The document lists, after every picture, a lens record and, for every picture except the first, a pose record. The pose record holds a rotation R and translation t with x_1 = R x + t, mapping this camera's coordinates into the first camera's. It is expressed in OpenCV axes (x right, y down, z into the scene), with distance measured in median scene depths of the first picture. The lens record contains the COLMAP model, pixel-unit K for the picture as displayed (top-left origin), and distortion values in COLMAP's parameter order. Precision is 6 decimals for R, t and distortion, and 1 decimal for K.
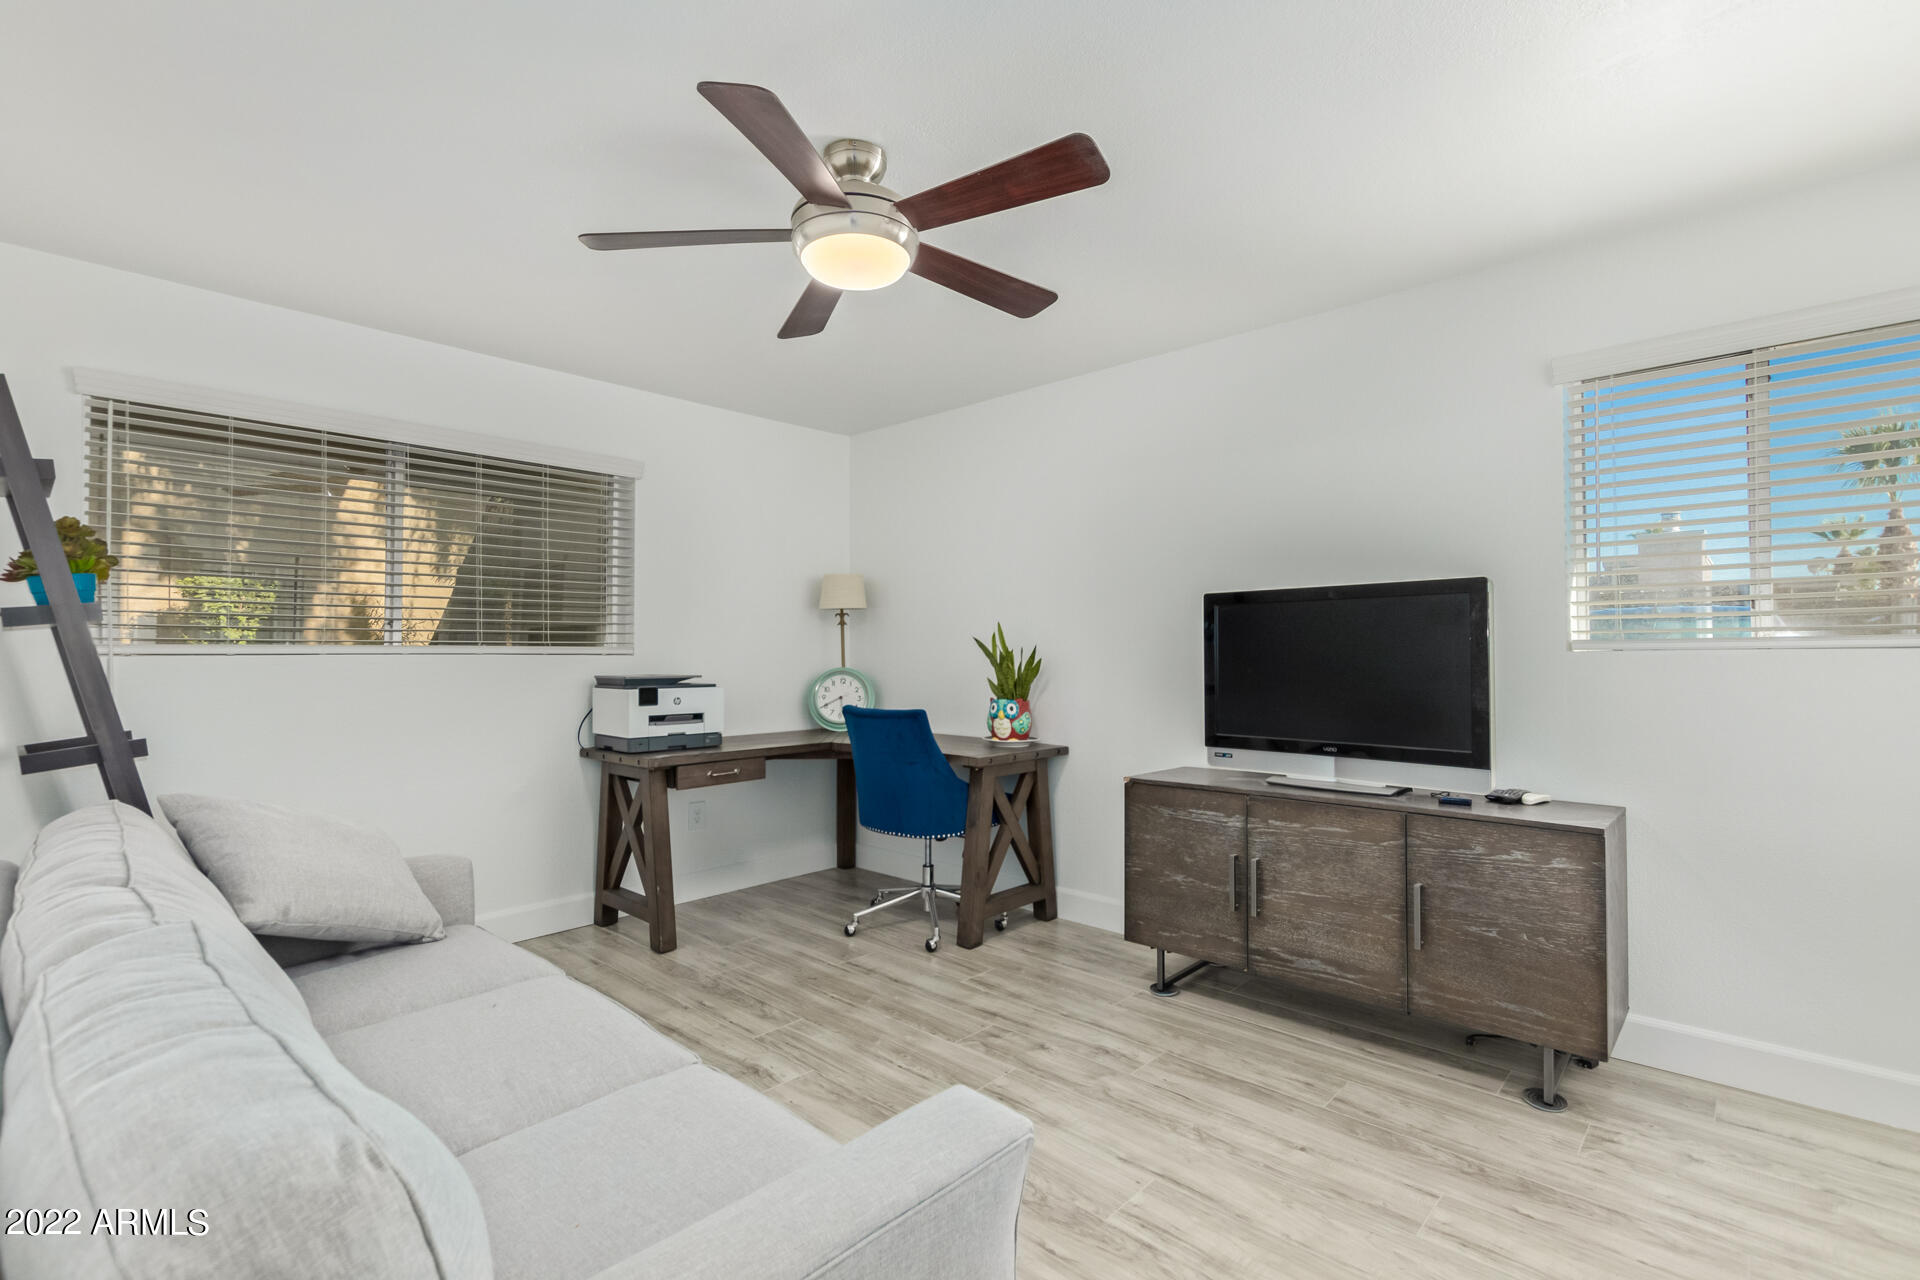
lens RADIAL K [[883.5, 0, 948.2], [0, 883.5, 637.1], [0, 0, 1]] dist [0.003769, -0.000732]
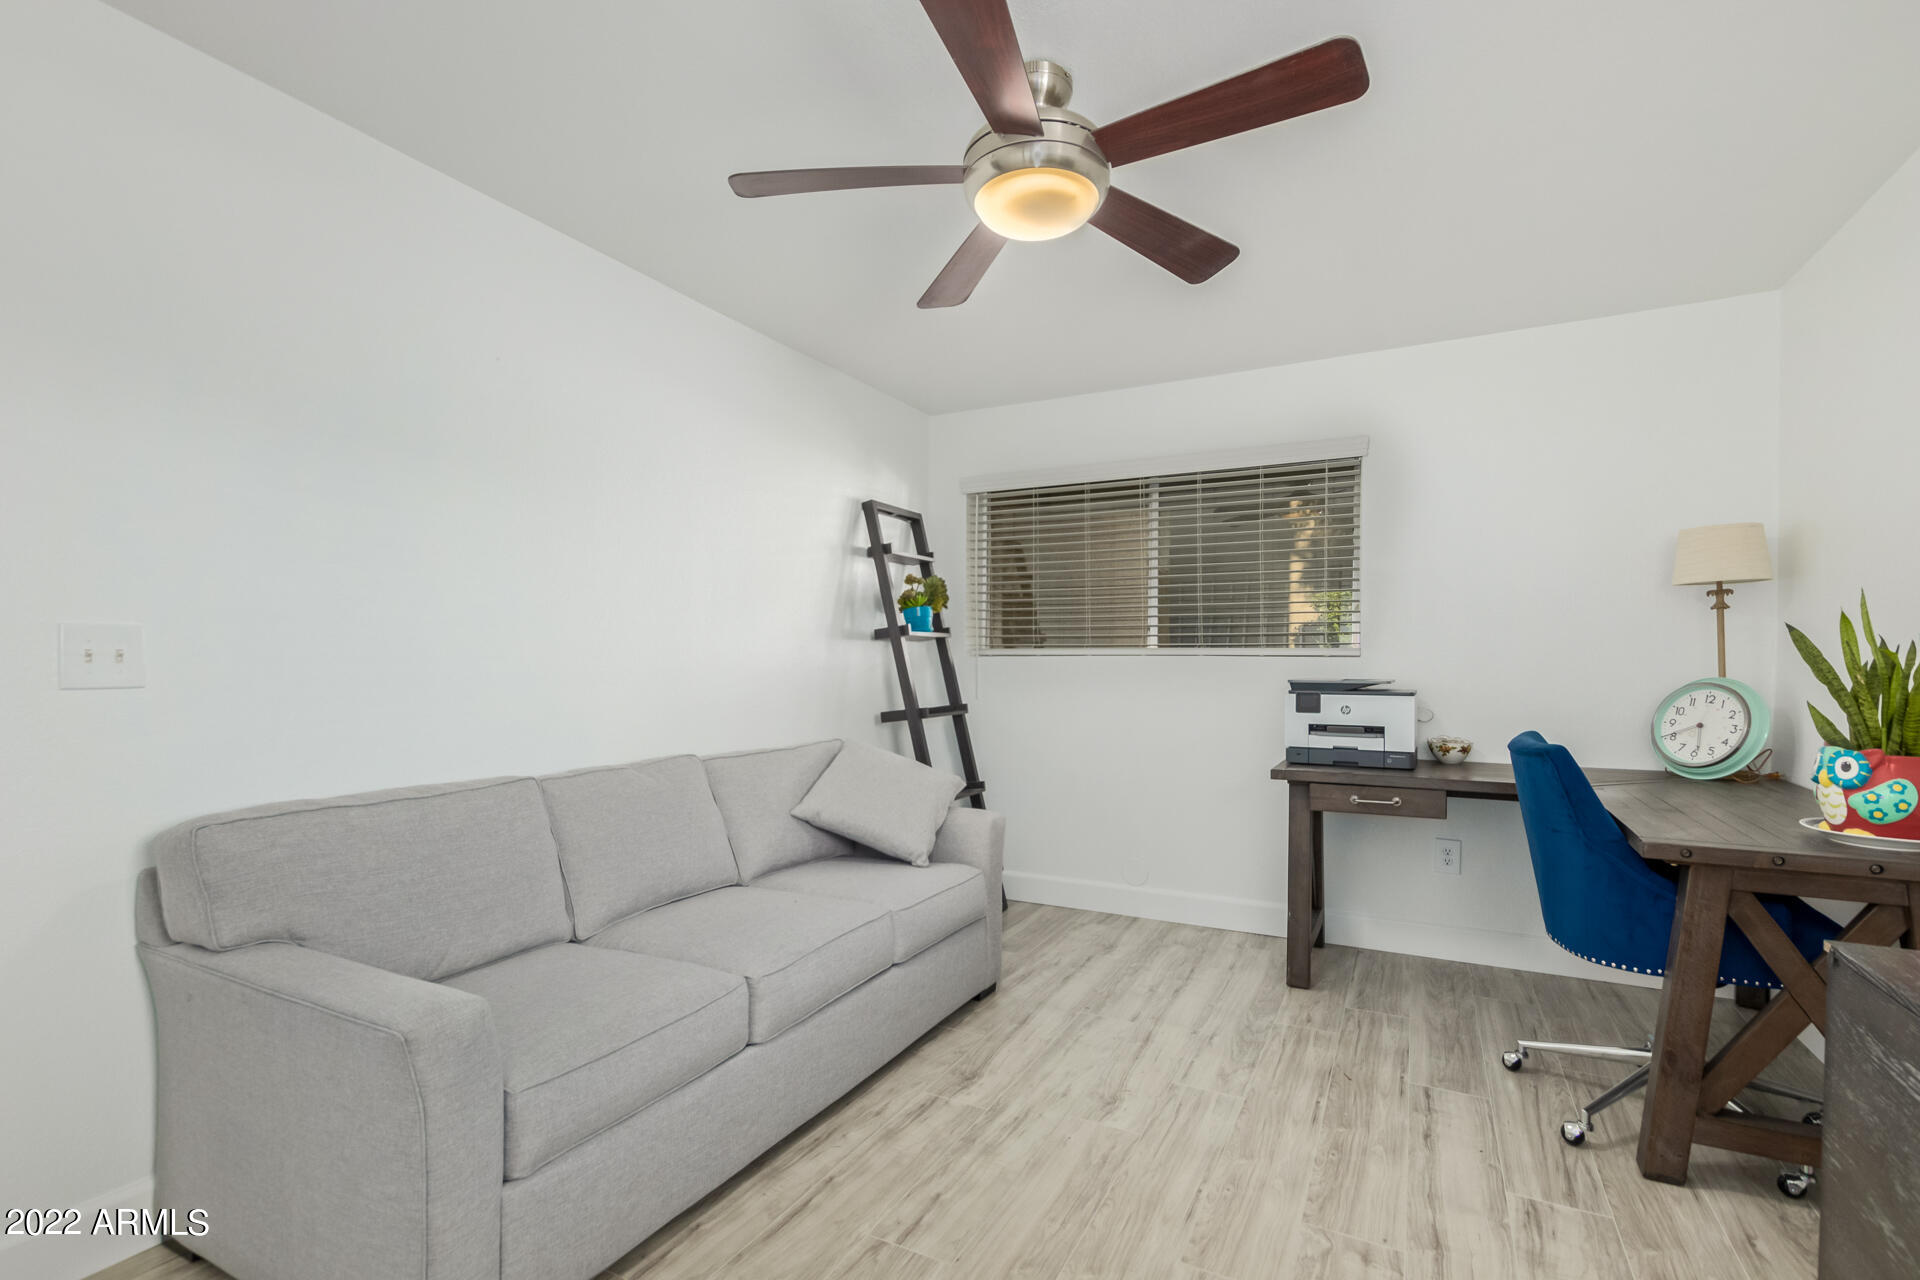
lens RADIAL K [[883.5, 0, 954.0], [0, 883.5, 660.6], [0, 0, 1]] dist [0.003769, -0.000732]
pose [[0.261373, 0.005054, -0.965225, 0.430533], [0.015671, 0.999832, 0.009479, 0.010316], [0.965111, -0.017603, 0.261250, 0.412191]]
